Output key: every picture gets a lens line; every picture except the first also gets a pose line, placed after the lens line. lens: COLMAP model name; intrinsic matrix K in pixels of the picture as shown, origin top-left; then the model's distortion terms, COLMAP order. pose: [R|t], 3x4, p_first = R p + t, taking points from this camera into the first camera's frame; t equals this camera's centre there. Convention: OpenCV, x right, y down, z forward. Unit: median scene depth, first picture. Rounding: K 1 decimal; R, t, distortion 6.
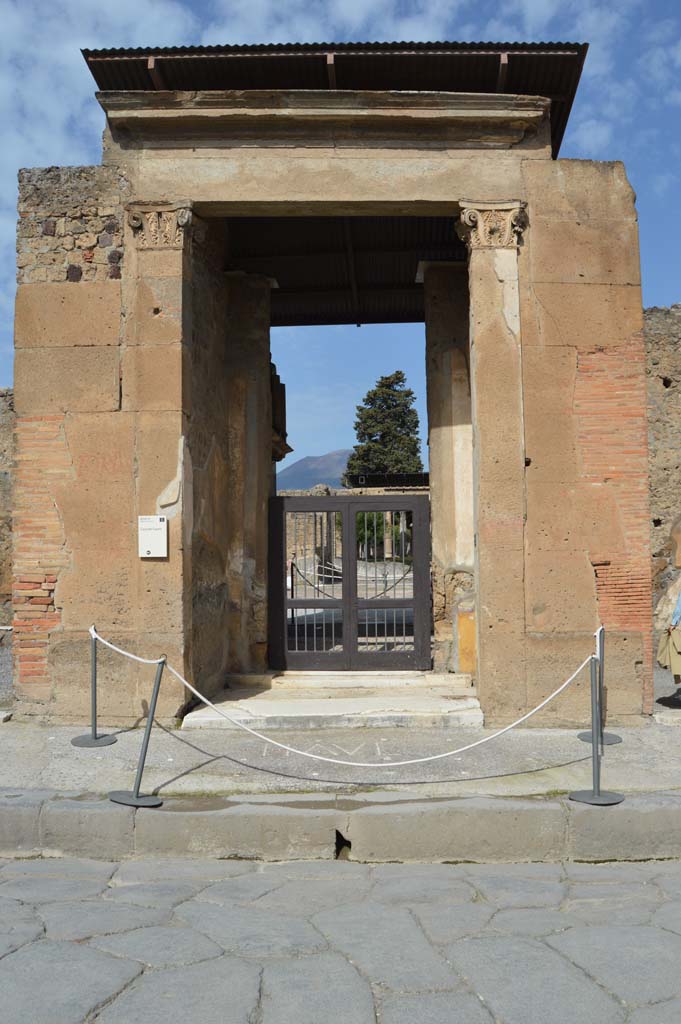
lens RADIAL K [[819.8, 0, 354.5], [0, 819.8, 535.3], [0, 0, 1]] dist [-0.096385, 0.038512]
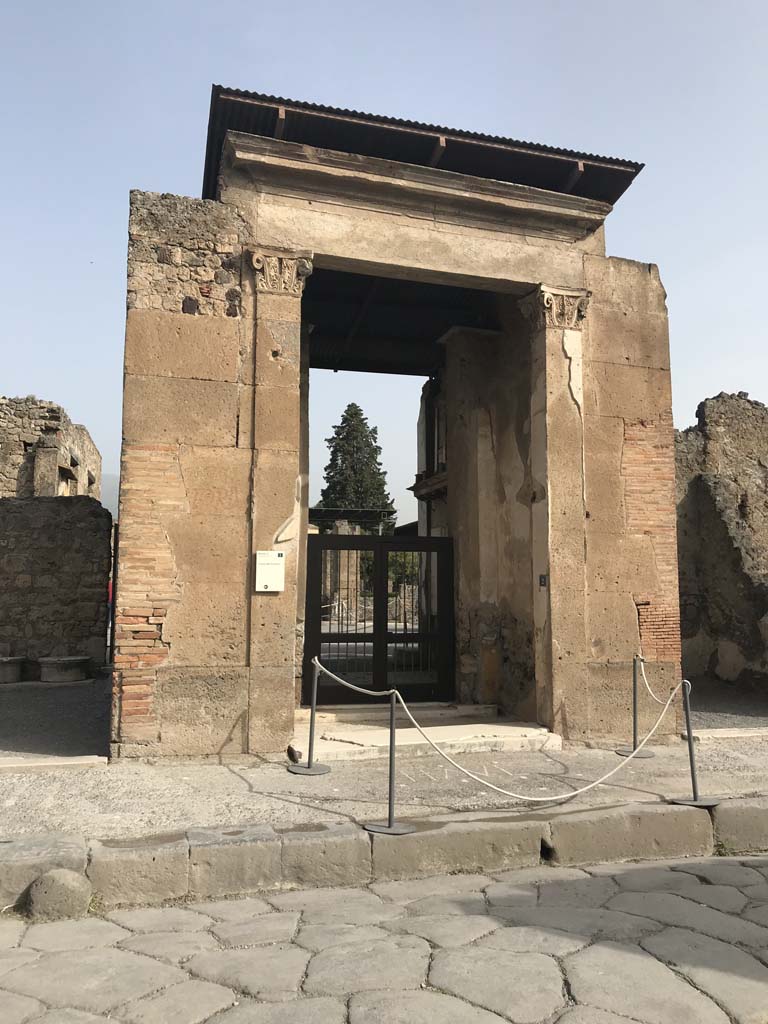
lens RADIAL K [[849.1, 0, 387.2], [0, 849.1, 508.6], [0, 0, 1]] dist [0.018202, -0.007460]
pose [[0.951853, 0.045858, 0.303106, -0.426305], [-0.023239, 0.996697, -0.077816, 0.002221], [-0.305674, 0.067025, 0.949774, -0.062451]]
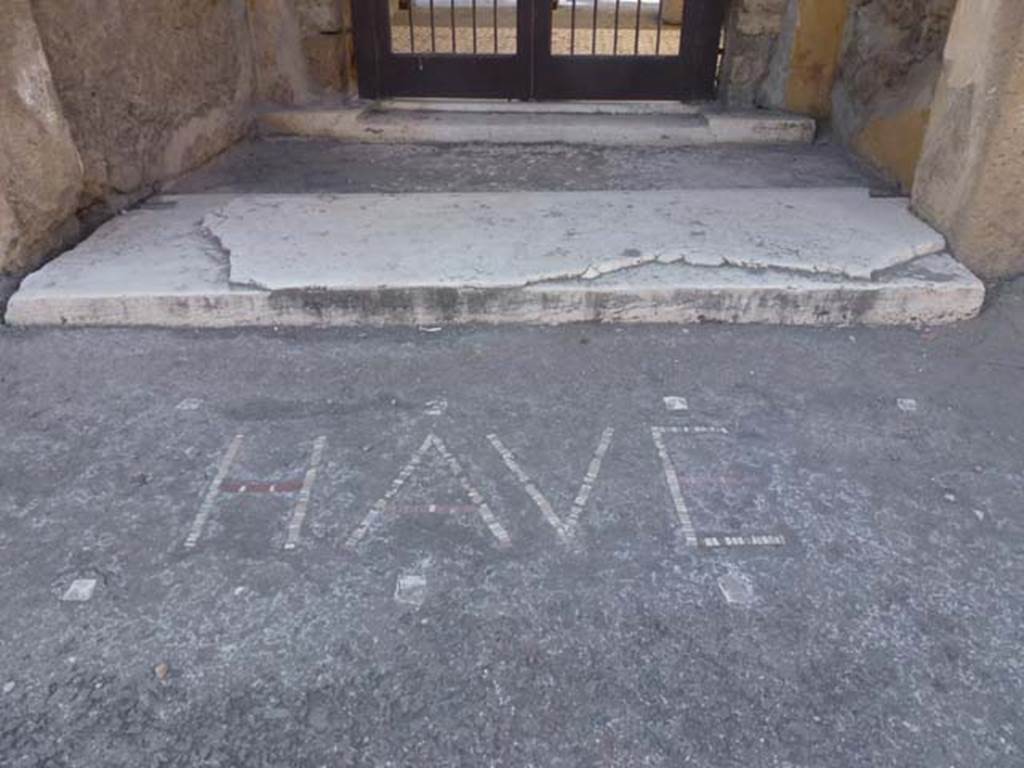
lens RADIAL K [[754.5, 0, 512.0], [0, 754.5, 384.0], [0, 0, 1]] dist [-0.043167, 0.004229]
pose [[0.999920, 0.012577, -0.001249, -0.017679], [-0.010018, 0.848904, 0.528452, 0.100885], [0.007707, -0.528397, 0.848963, 0.716711]]
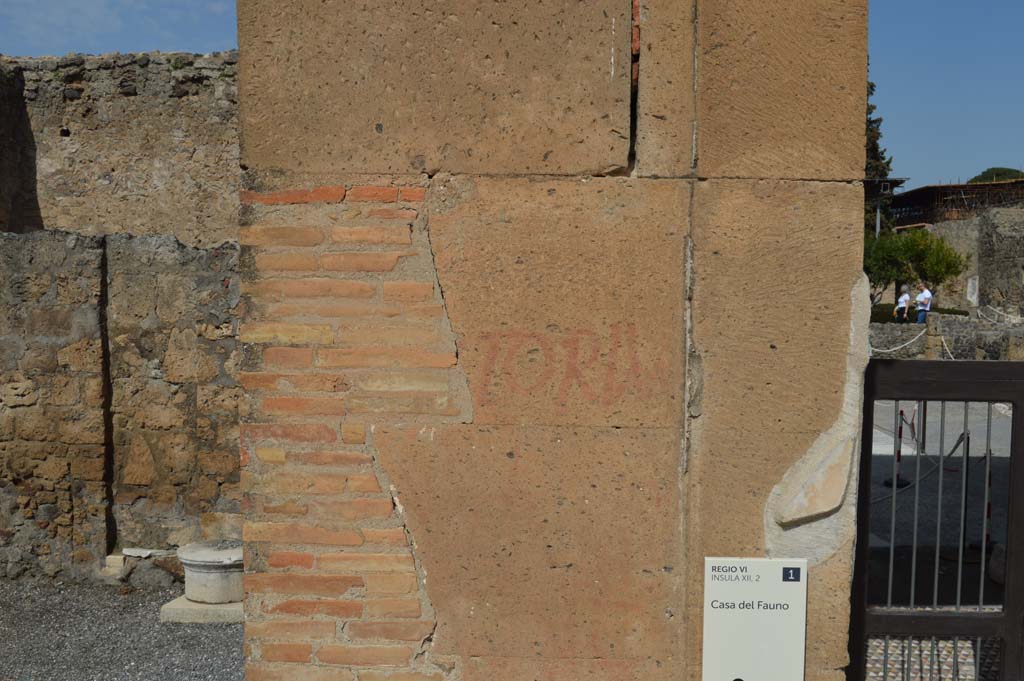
lens RADIAL K [[1046.3, 0, 518.2], [0, 1046.3, 340.7], [0, 0, 1]] dist [-0.077254, 0.028124]
pose [[0.999748, 0.017760, -0.013757, -0.320595], [-0.016399, 0.995493, 0.093409, -0.128713], [0.015354, -0.093160, 0.995533, 0.637396]]
